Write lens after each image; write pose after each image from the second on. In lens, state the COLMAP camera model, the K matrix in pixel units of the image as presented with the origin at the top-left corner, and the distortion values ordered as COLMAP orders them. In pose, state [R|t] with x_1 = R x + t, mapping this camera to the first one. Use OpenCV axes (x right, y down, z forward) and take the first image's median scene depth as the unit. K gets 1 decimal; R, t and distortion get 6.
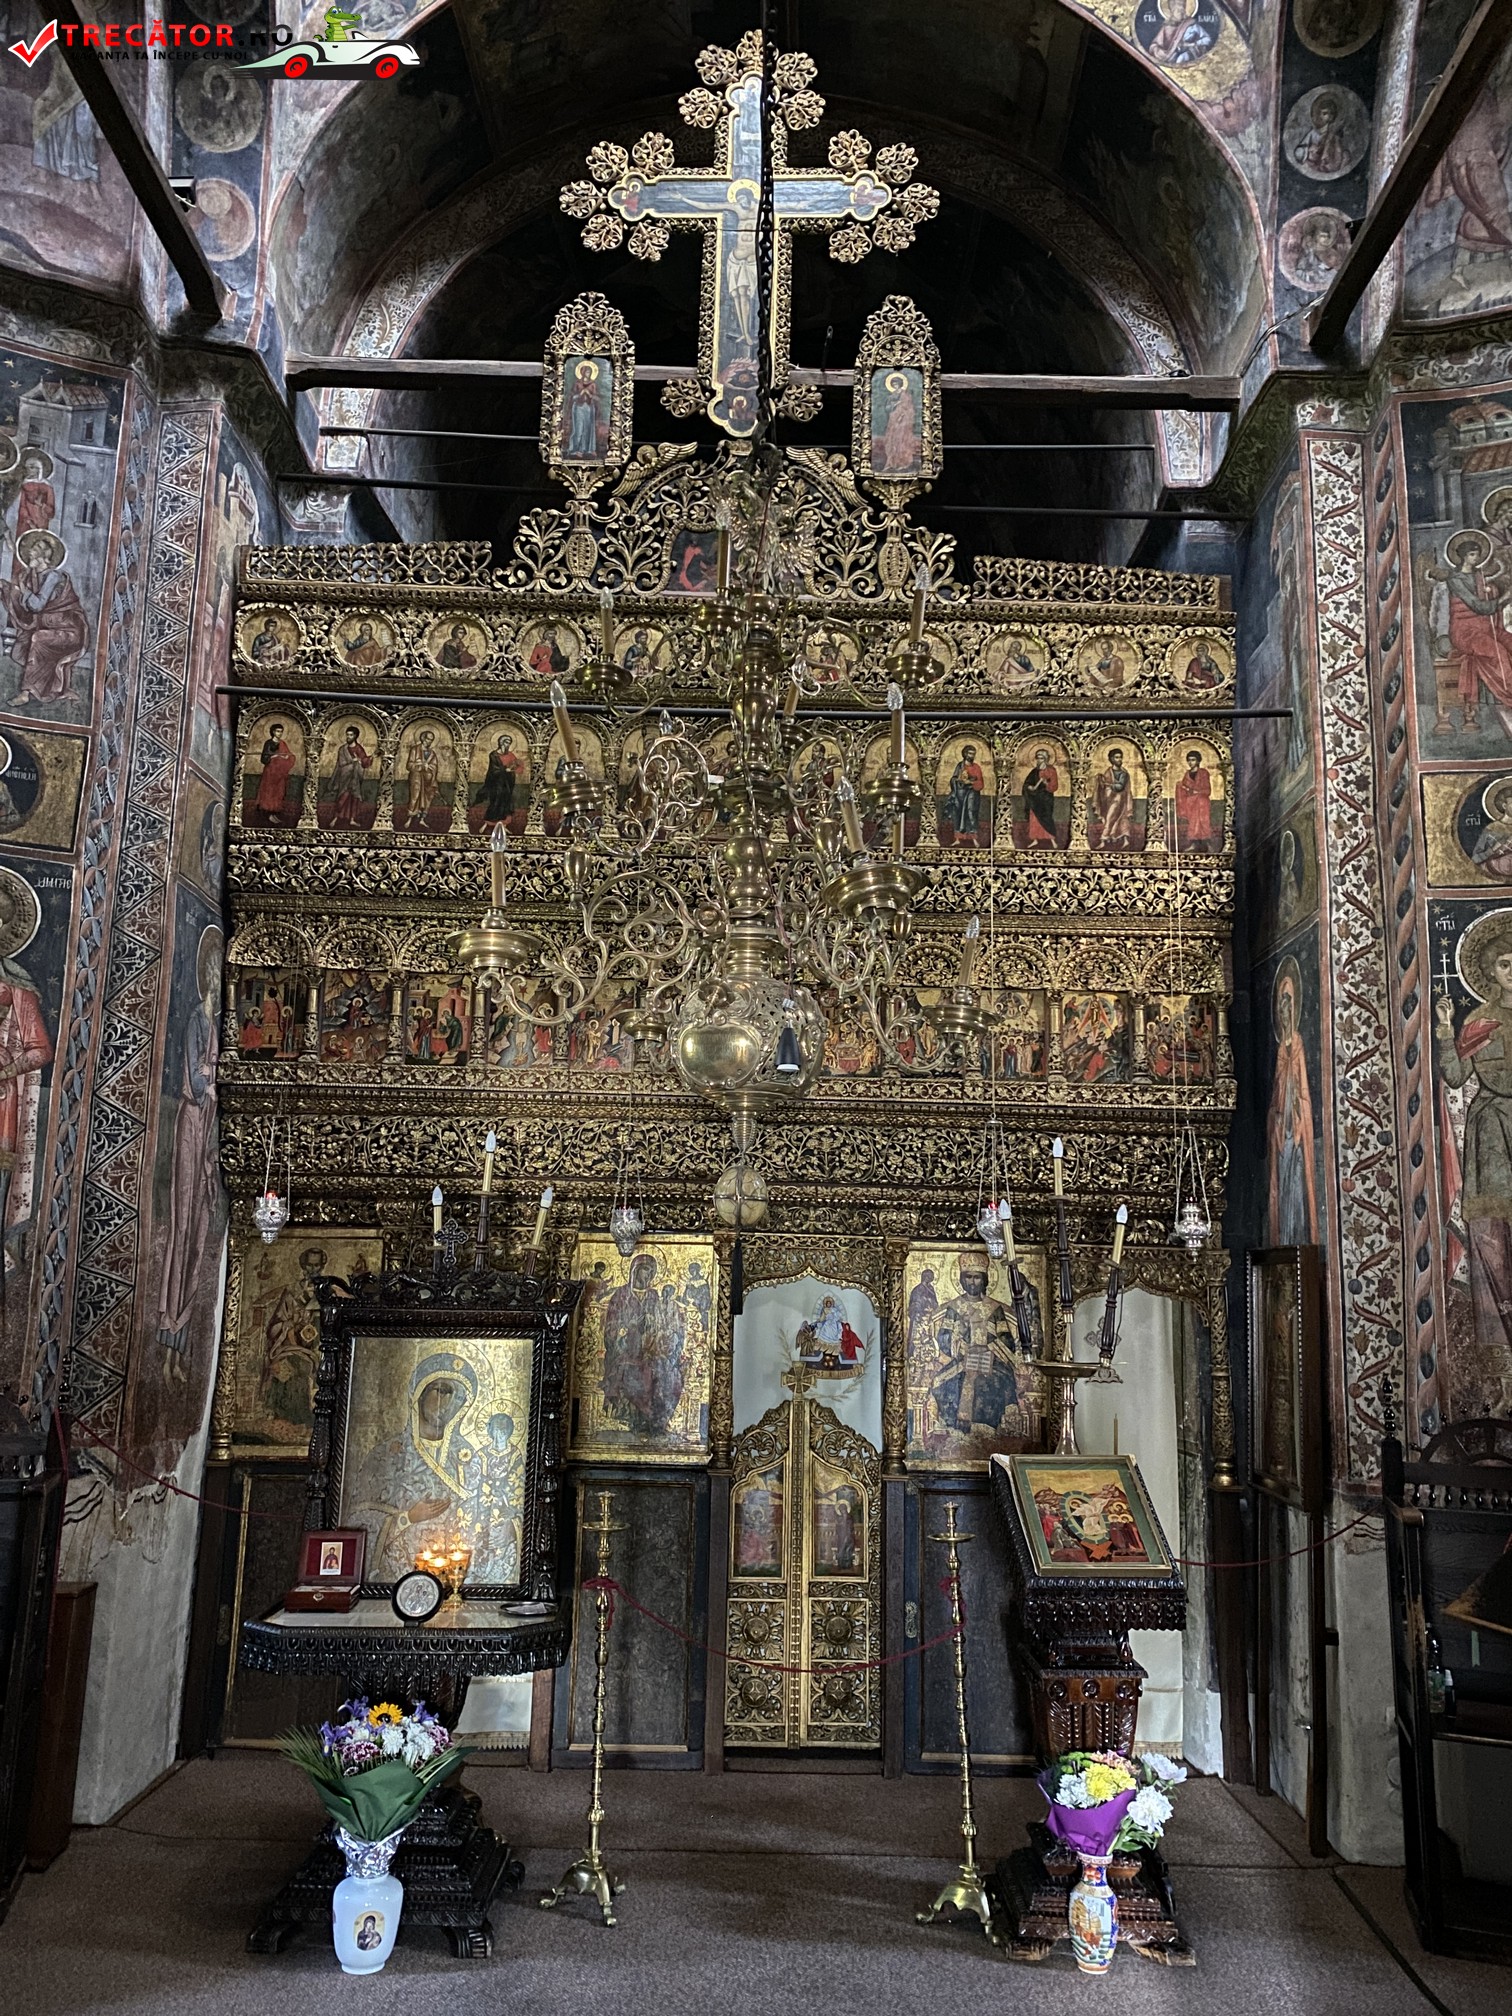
lens RADIAL K [[1524.5, 0, 755.9], [0, 1524.5, 996.1], [0, 0, 1]] dist [0.051654, -0.047378]
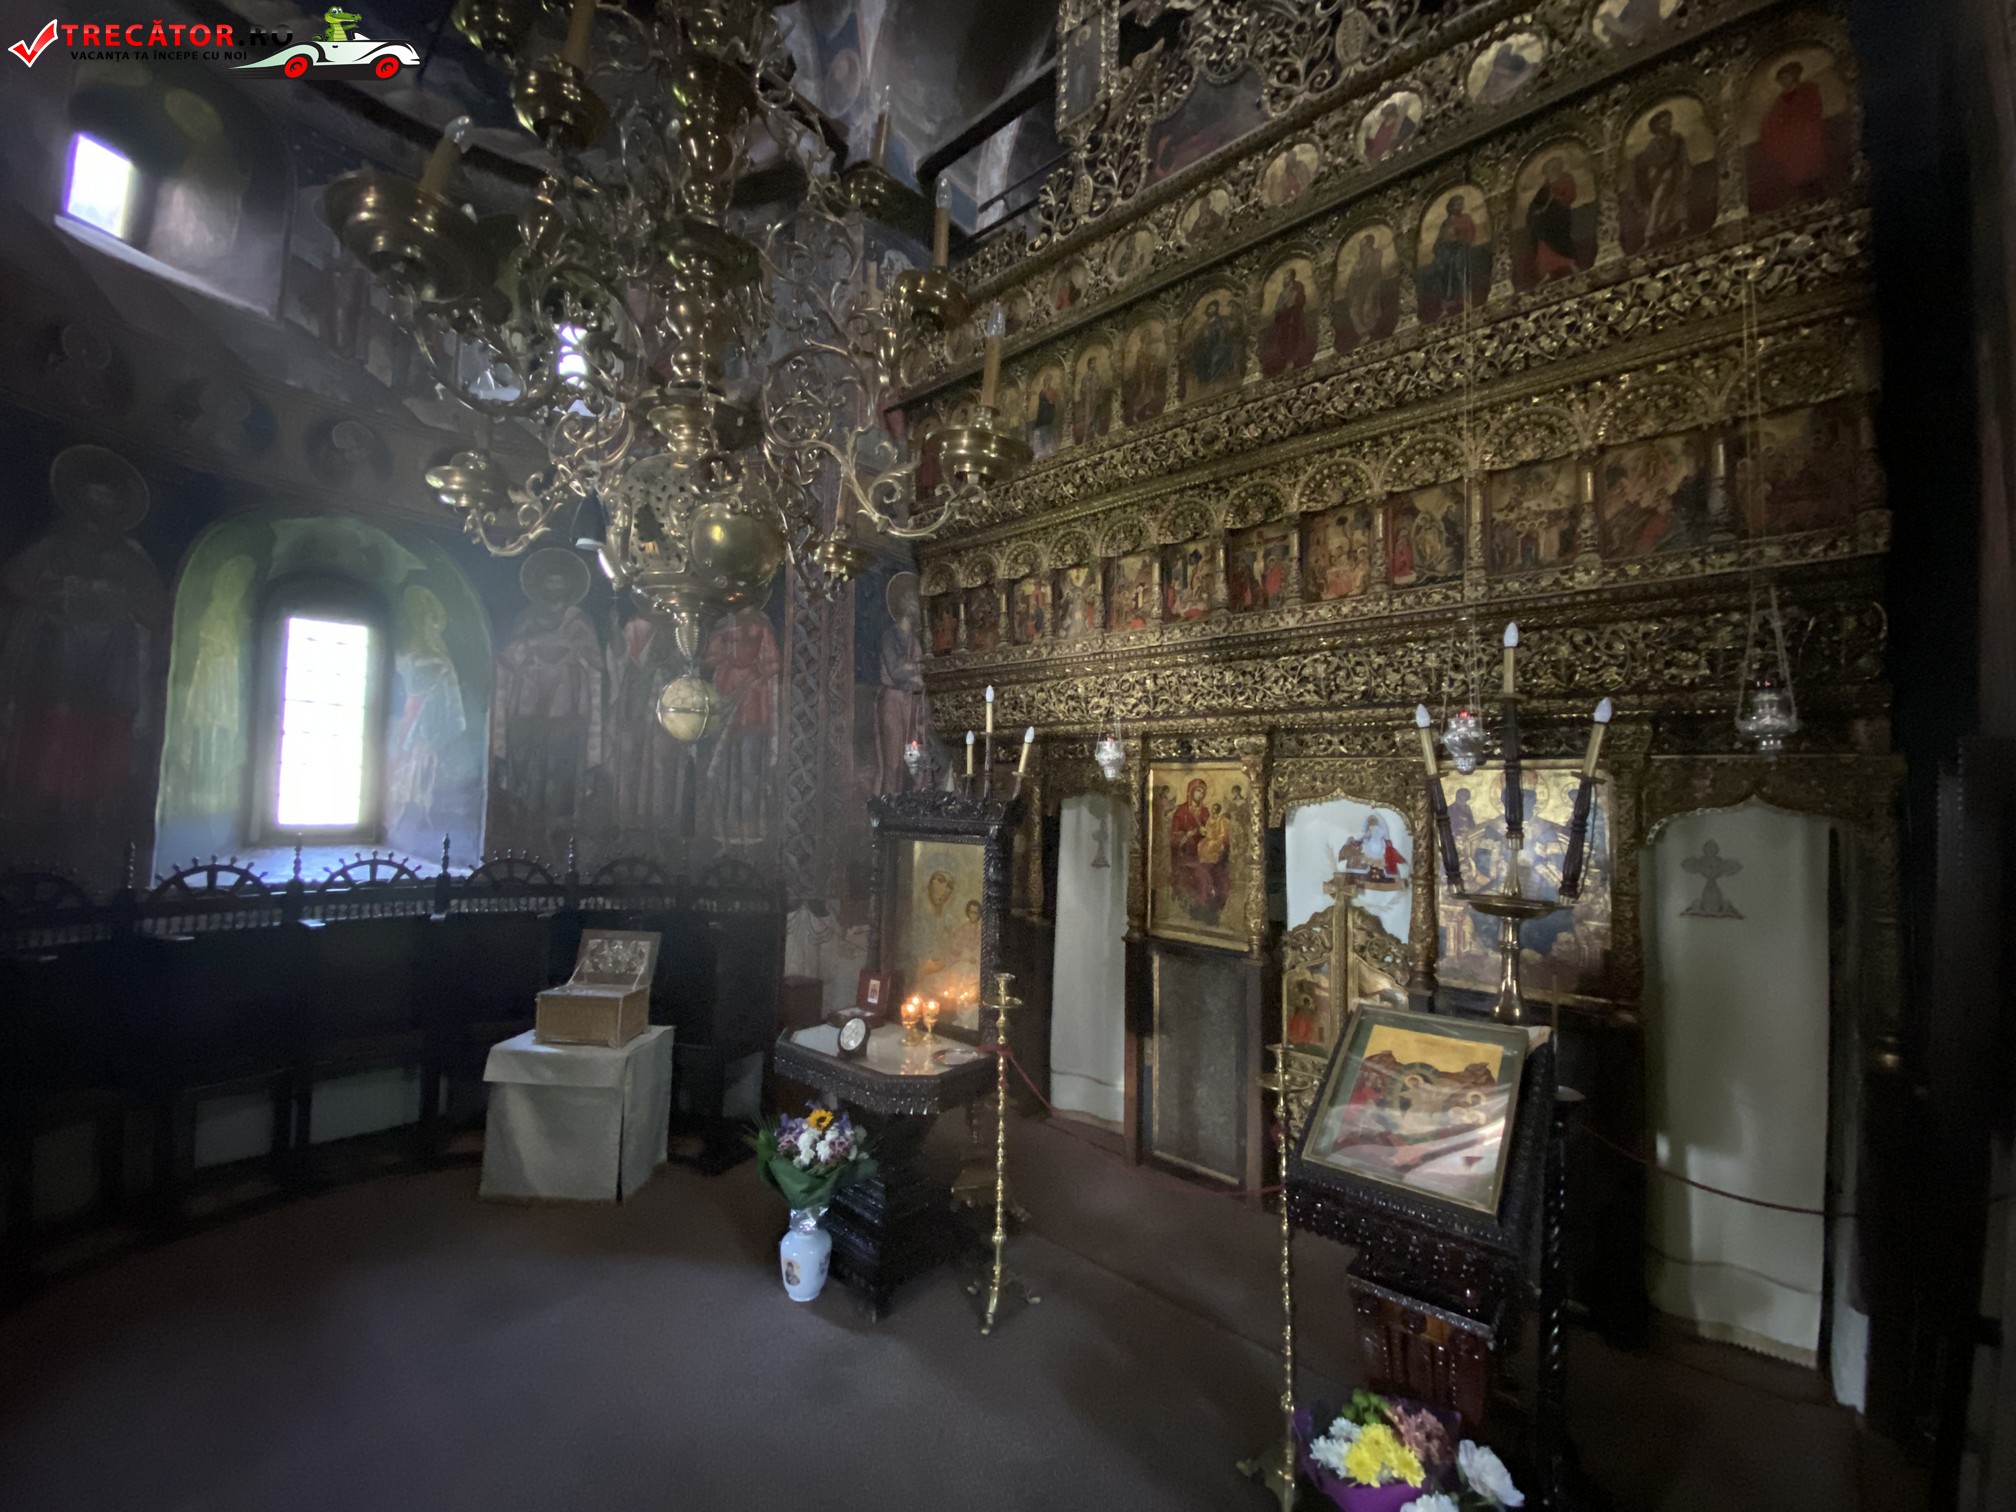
lens RADIAL K [[812.8, 0, 1001.2], [0, 812.8, 766.7], [0, 0, 1]] dist [-0.010110, -0.004006]
pose [[0.732800, -0.033703, -0.679609, 0.253122], [0.128801, 0.987587, 0.089905, 0.083938], [0.668143, -0.153417, 0.728044, 0.445975]]
